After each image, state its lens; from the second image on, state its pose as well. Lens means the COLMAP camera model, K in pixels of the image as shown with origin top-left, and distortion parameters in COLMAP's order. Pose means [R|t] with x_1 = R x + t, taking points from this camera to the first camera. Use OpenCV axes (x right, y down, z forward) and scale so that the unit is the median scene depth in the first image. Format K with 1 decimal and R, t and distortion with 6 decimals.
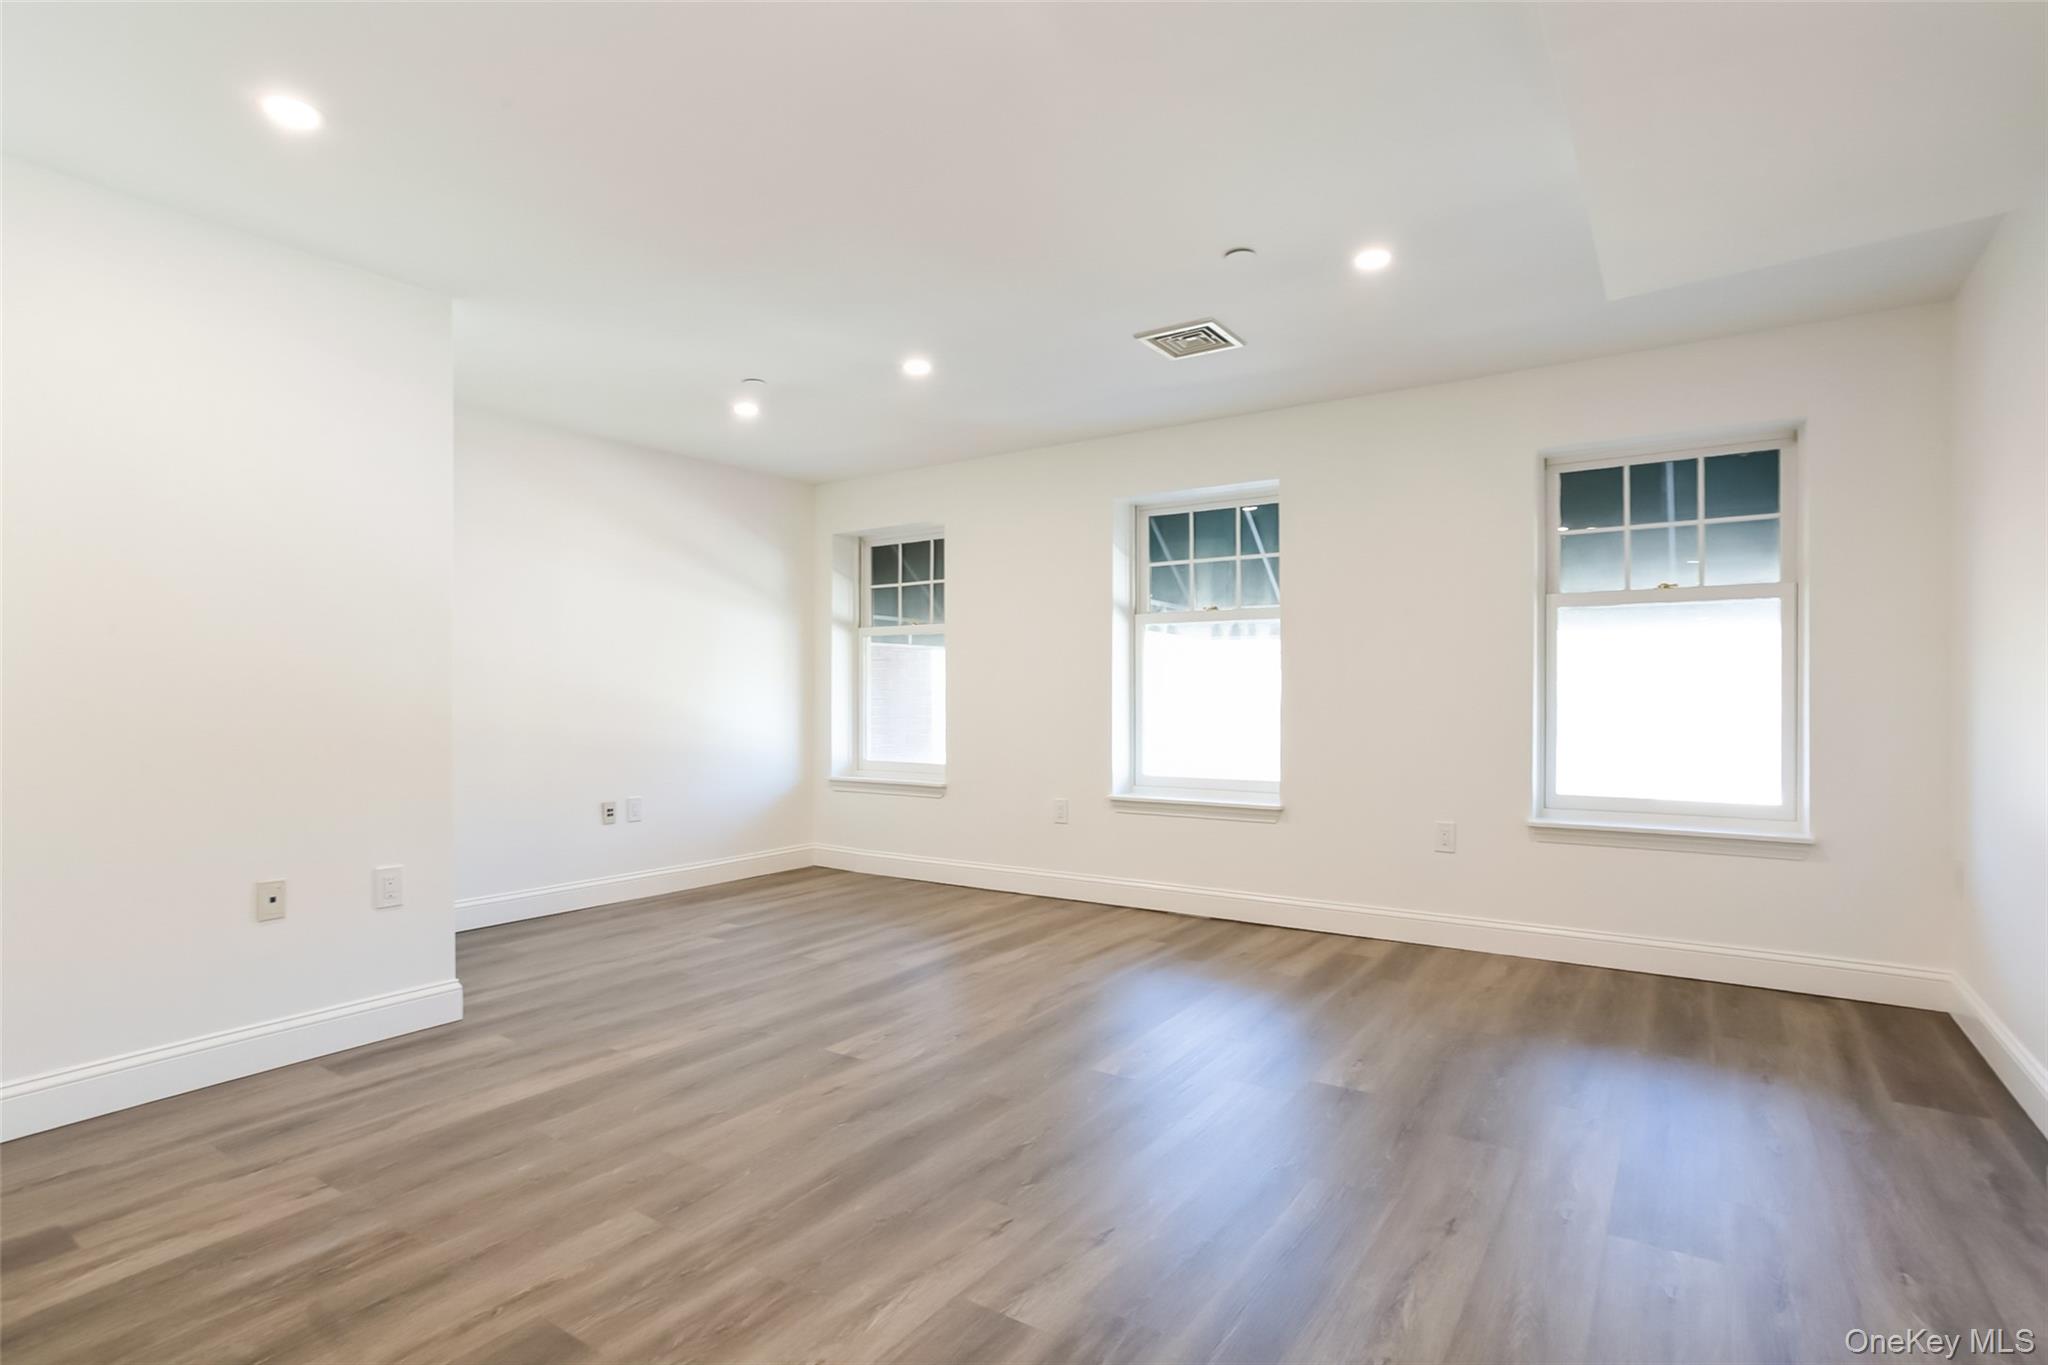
lens RADIAL K [[1008.3, 0, 1014.3], [0, 1008.3, 692.6], [0, 0, 1]] dist [0.016717, 0.000841]
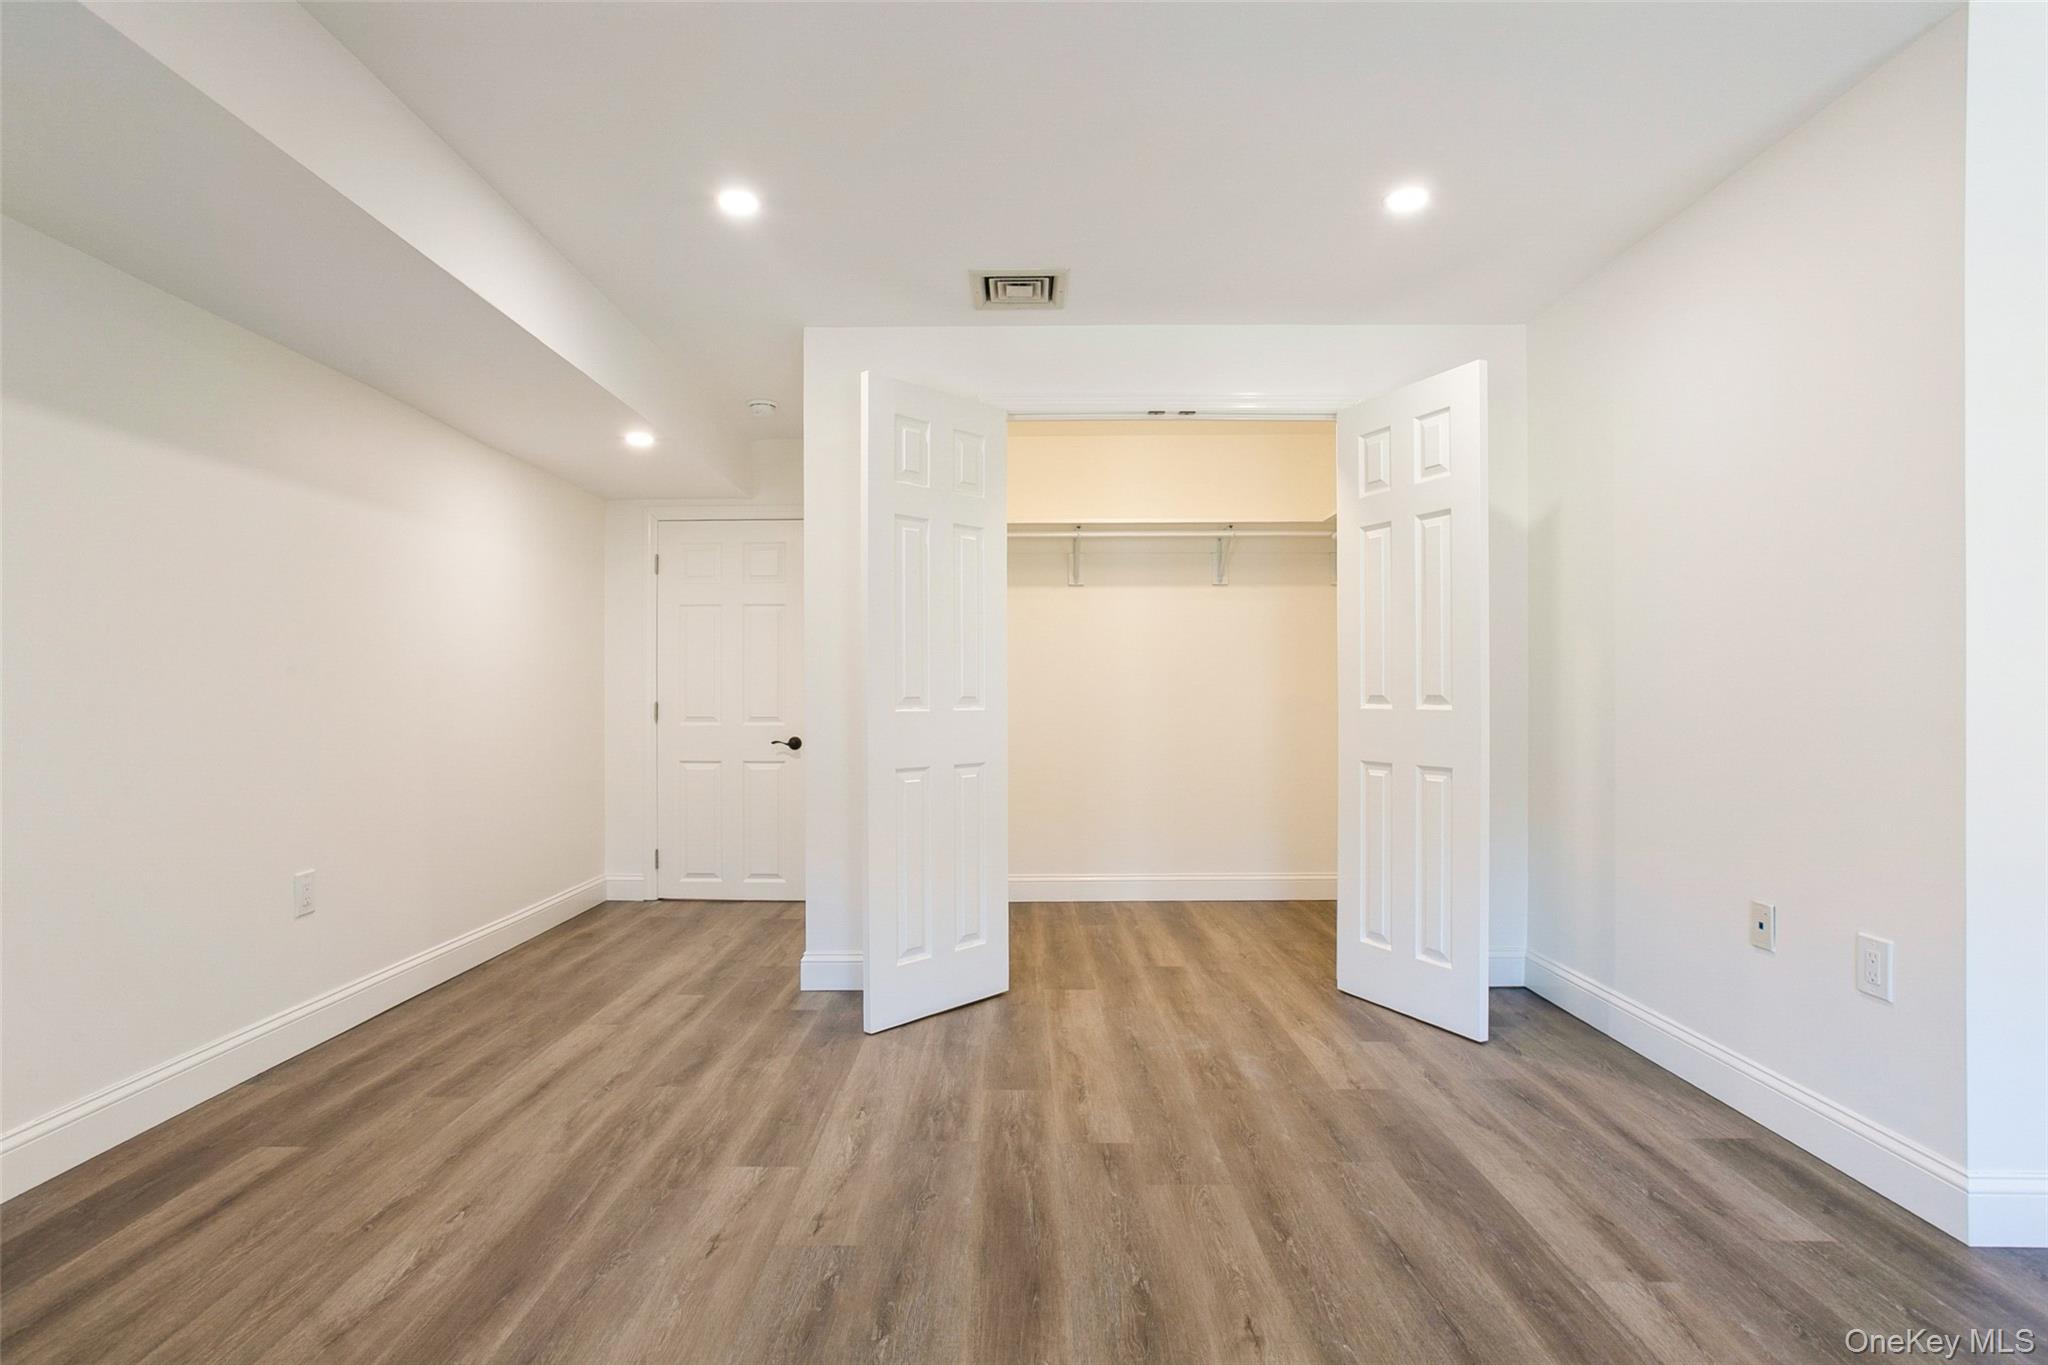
lens RADIAL K [[1008.3, 0, 1014.3], [0, 1008.3, 692.6], [0, 0, 1]] dist [0.016717, 0.000841]
pose [[-0.823802, 0.012746, -0.566734, 0.375576], [0.014103, 0.999899, 0.001988, -0.004771], [0.566702, -0.006355, -0.823898, 1.853129]]
